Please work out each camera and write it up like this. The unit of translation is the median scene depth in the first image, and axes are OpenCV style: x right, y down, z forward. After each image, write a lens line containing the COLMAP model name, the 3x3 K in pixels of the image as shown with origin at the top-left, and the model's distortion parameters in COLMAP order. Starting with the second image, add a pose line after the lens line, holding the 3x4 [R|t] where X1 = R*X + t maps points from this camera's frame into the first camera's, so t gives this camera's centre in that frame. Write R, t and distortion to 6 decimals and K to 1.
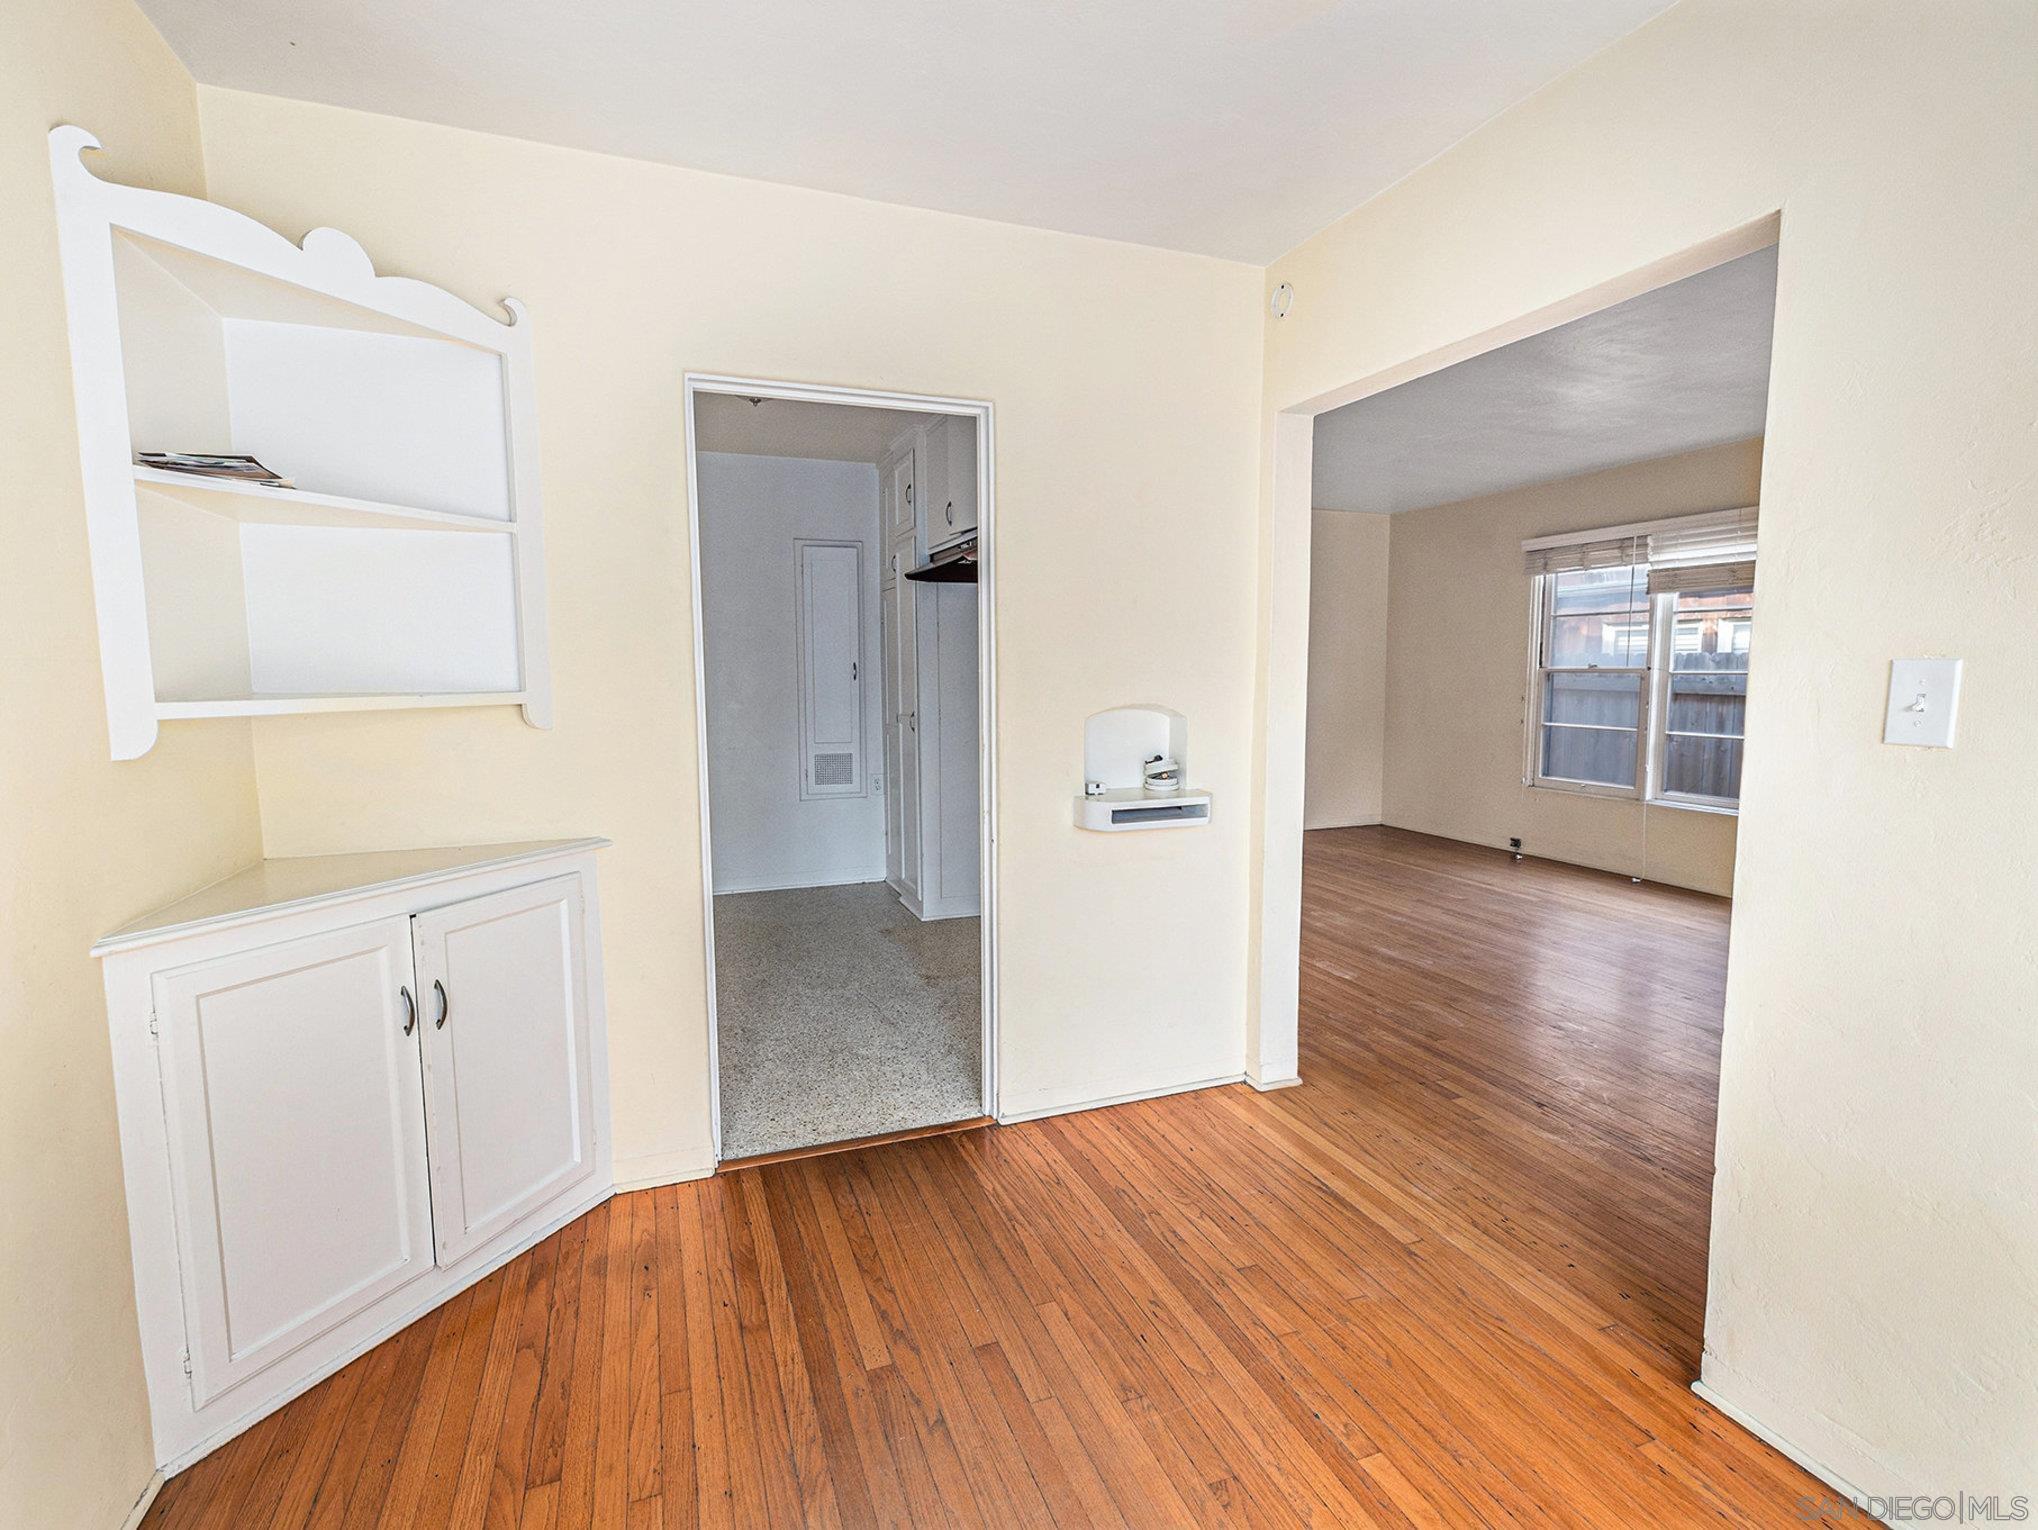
lens RADIAL K [[958.7, 0, 1016.3], [0, 958.7, 771.0], [0, 0, 1]] dist [0.003421, 0.000534]
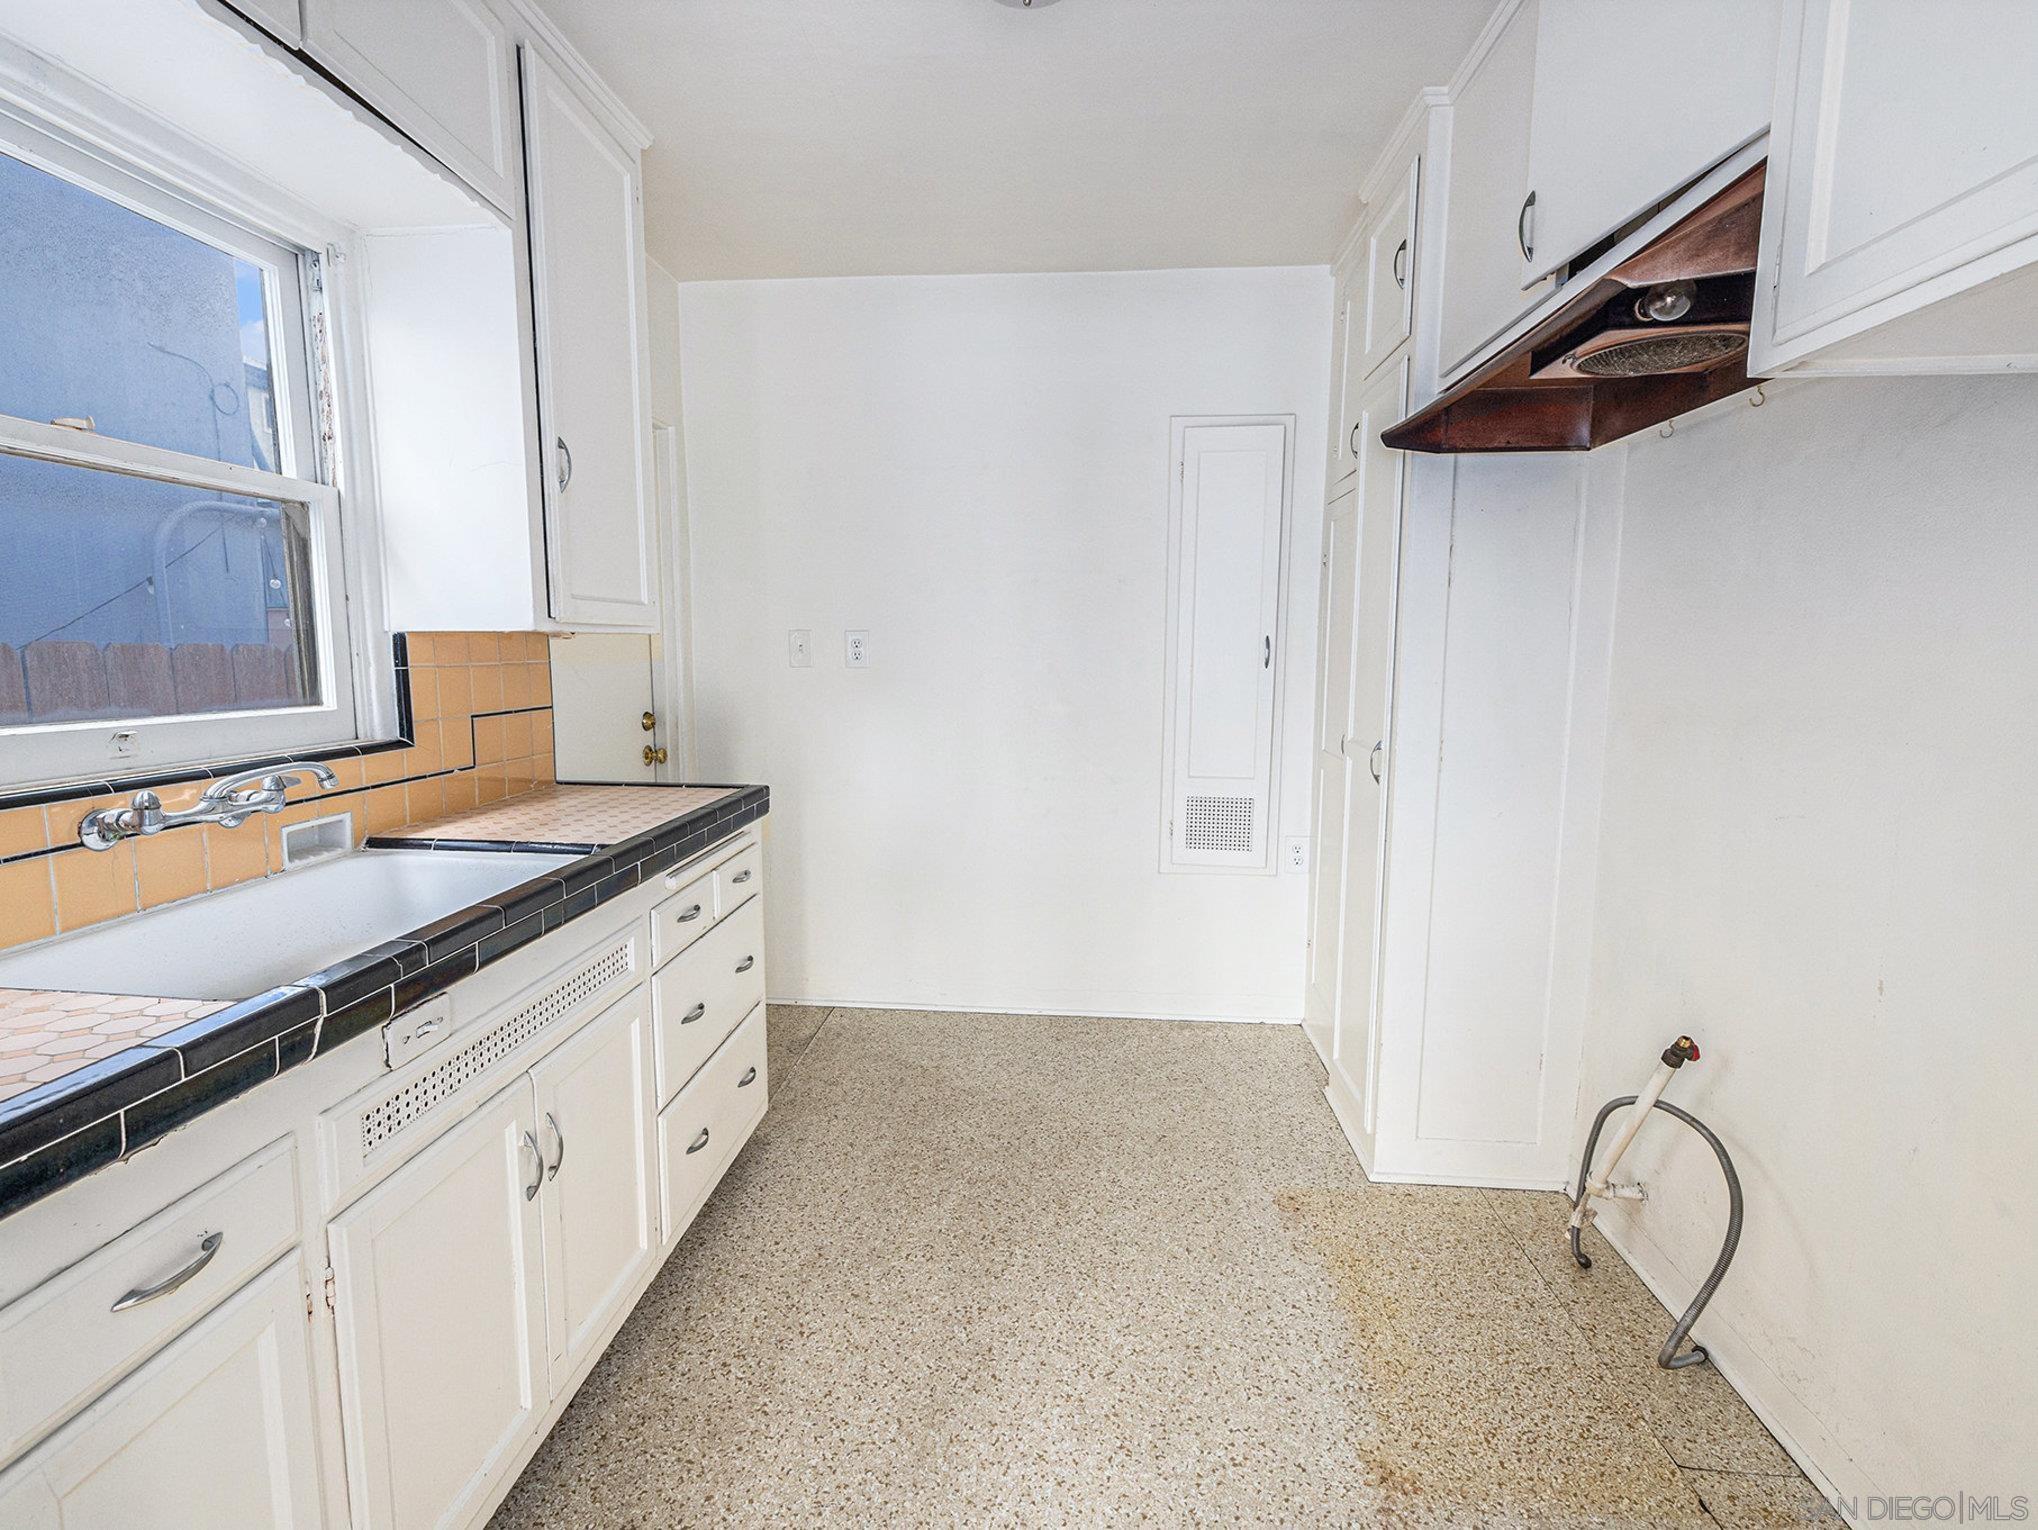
lens RADIAL K [[958.7, 0, 1007.8], [0, 958.7, 765.4], [0, 0, 1]] dist [0.003421, 0.000534]
pose [[0.896010, 0.059917, -0.439972, -0.055947], [-0.052818, 0.998201, 0.028374, -0.046626], [0.440881, -0.002185, 0.897563, 0.442005]]
